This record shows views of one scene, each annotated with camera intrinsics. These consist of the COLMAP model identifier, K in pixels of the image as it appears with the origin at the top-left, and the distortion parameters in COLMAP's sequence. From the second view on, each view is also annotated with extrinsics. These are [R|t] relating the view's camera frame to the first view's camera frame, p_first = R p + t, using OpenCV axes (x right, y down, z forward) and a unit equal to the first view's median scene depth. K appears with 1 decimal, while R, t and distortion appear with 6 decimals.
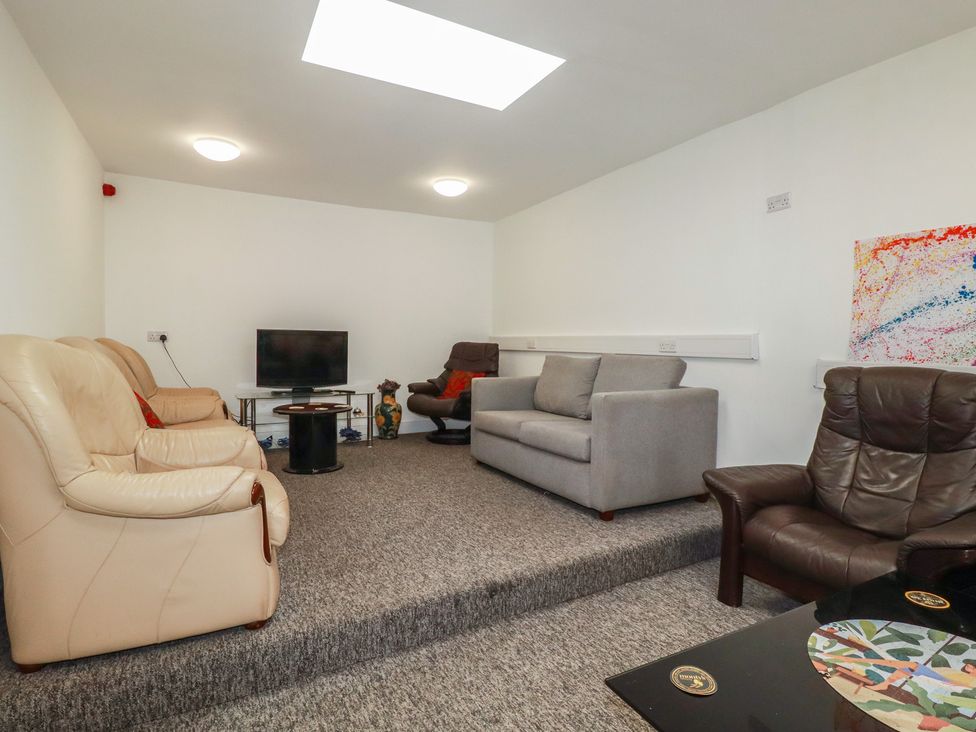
lens RADIAL K [[523.8, 0, 487.9], [0, 523.8, 362.1], [0, 0, 1]] dist [0.005205, -0.012800]
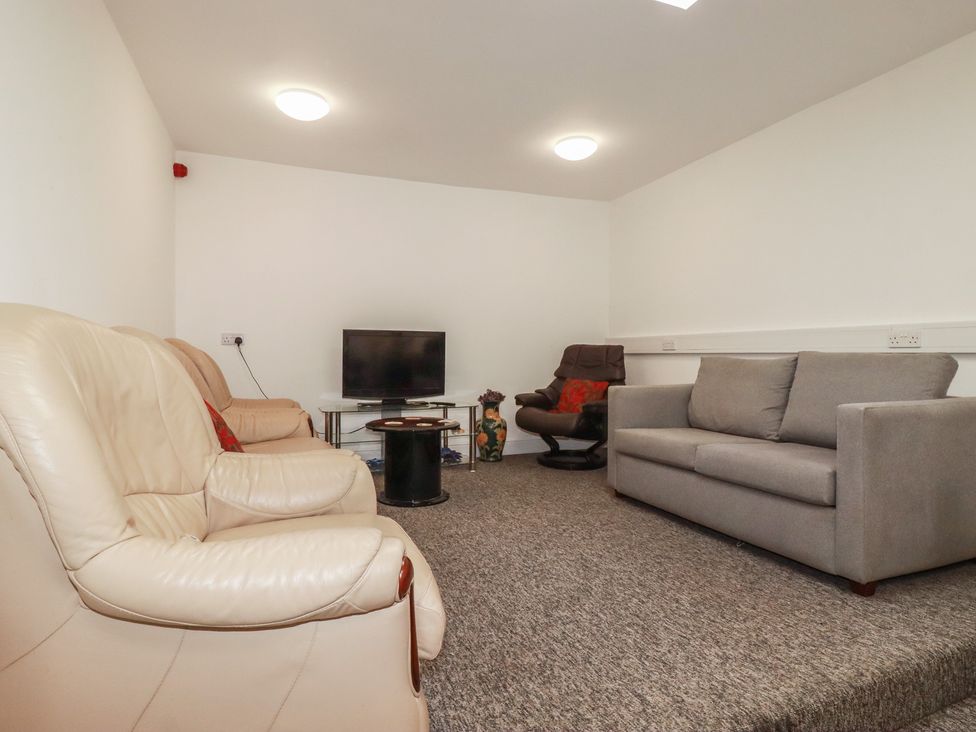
lens RADIAL K [[547.0, 0, 488.0], [0, 547.0, 366.0], [0, 0, 1]] dist [0.004189, -0.014786]
pose [[0.992591, -0.006883, -0.121305, -0.110124], [0.004742, 0.999828, -0.017928, 0.013914], [0.121407, 0.017220, 0.992453, 0.167746]]
